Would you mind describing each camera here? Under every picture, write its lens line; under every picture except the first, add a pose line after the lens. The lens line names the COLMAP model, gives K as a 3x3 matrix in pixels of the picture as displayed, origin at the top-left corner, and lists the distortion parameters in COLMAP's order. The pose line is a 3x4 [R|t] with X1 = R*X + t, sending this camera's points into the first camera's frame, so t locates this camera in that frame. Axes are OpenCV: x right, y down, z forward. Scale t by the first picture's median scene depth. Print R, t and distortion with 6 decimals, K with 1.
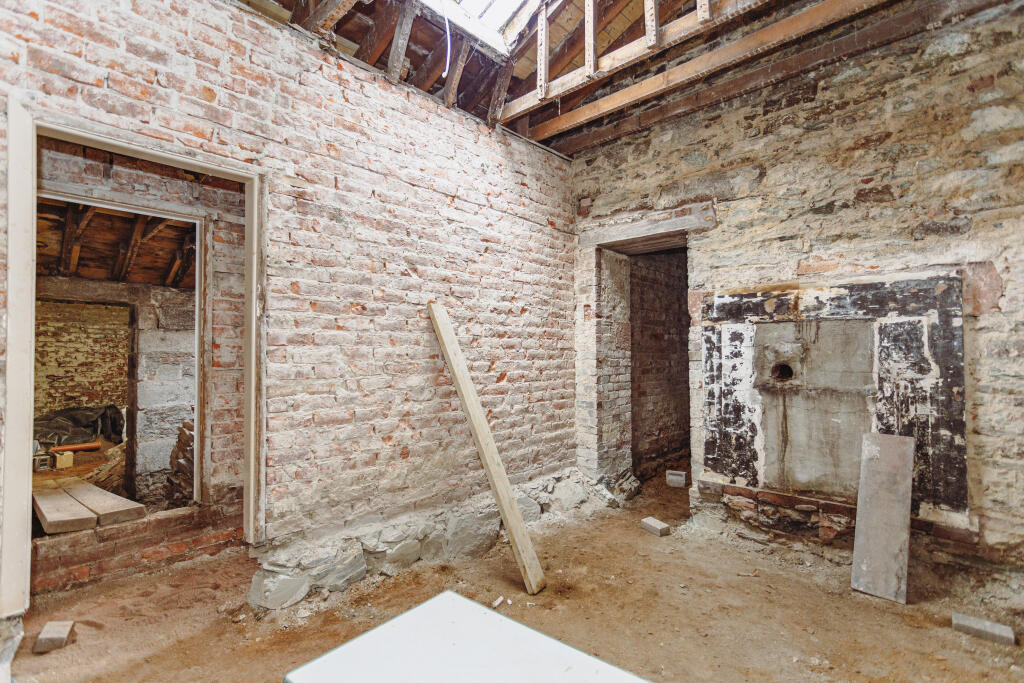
lens RADIAL K [[480.6, 0, 514.9], [0, 480.6, 355.6], [0, 0, 1]] dist [0.003078, 0.000673]
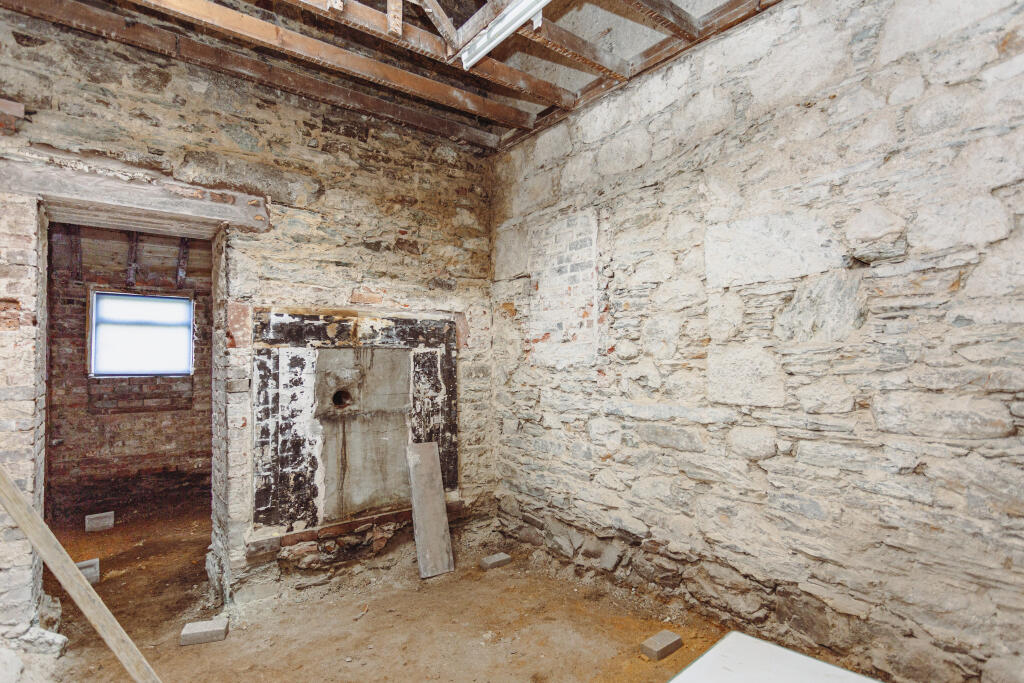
lens RADIAL K [[521.8, 0, 517.3], [0, 521.8, 354.7], [0, 0, 1]] dist [0.002602, 0.001190]
pose [[0.159319, 0.013506, 0.987135, -0.448025], [0.020045, 0.999656, -0.016912, -0.030583], [-0.987024, 0.022482, 0.158994, 0.475504]]
